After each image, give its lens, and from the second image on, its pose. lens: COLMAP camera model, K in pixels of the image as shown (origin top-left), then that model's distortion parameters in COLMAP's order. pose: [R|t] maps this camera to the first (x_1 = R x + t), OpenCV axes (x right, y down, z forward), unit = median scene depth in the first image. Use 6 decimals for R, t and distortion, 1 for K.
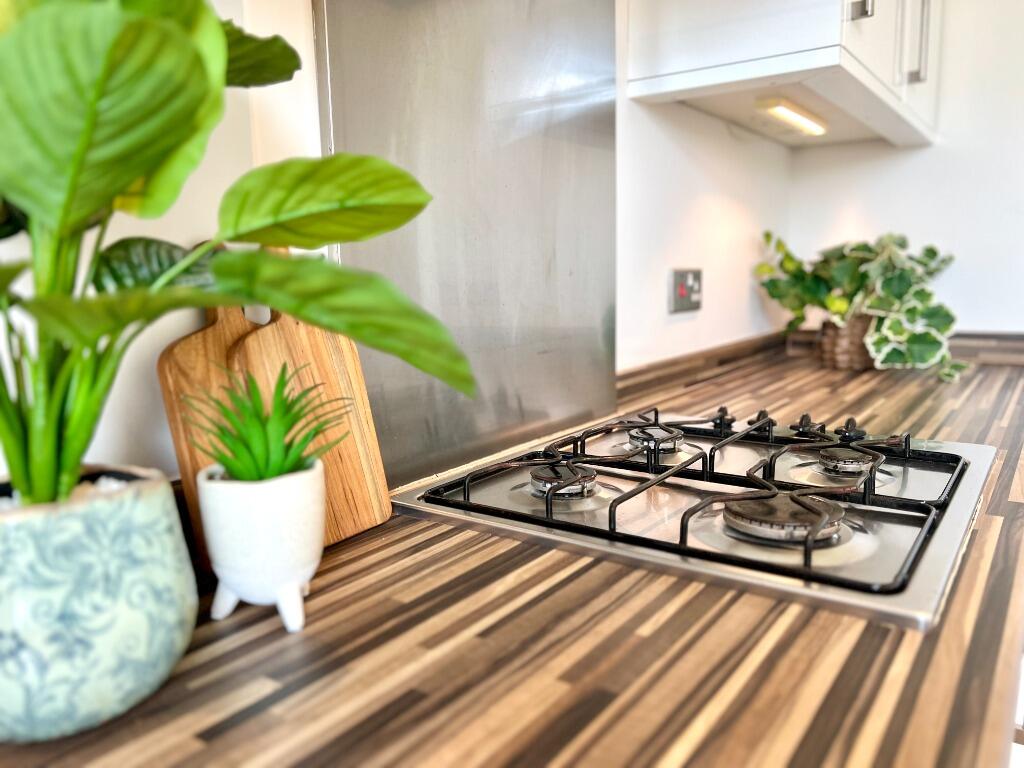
lens RADIAL K [[785.7, 0, 512.0], [0, 785.7, 384.0], [0, 0, 1]] dist [-0.000739, -0.000772]
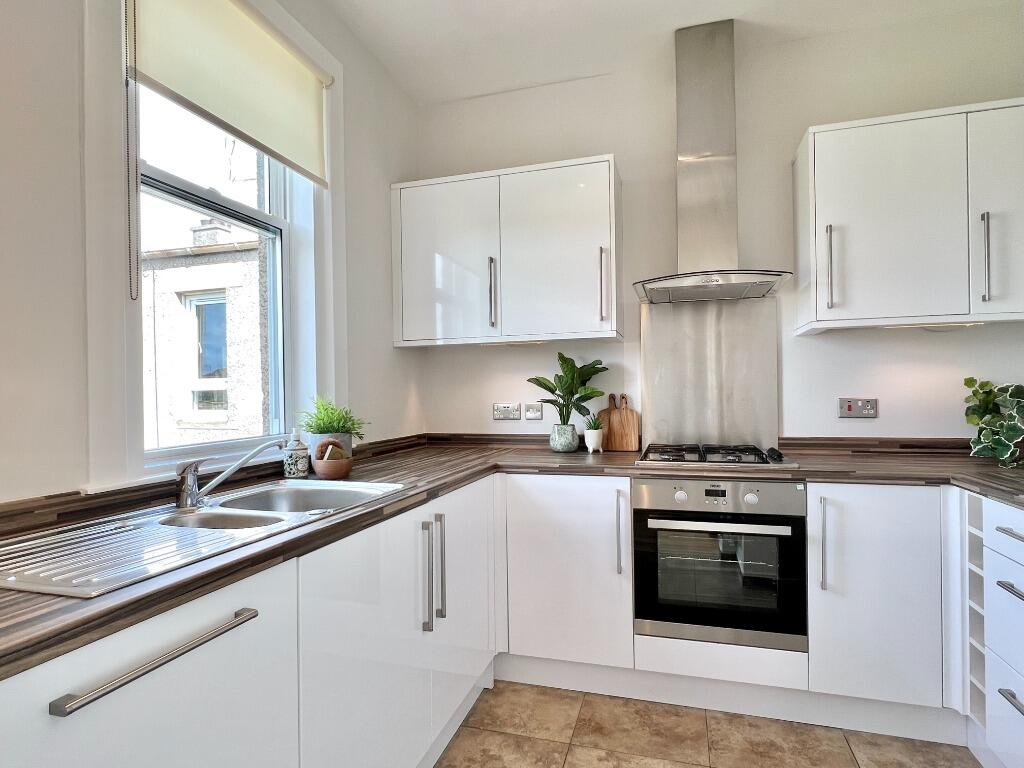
lens RADIAL K [[562.2, 0, 513.3], [0, 562.2, 393.9], [0, 0, 1]] dist [0.000129, 0.000016]
pose [[0.318307, 0.015635, -0.947859, 1.426314], [-0.131635, 0.990907, -0.027861, 0.011667], [0.938804, 0.133640, 0.317470, -0.427007]]
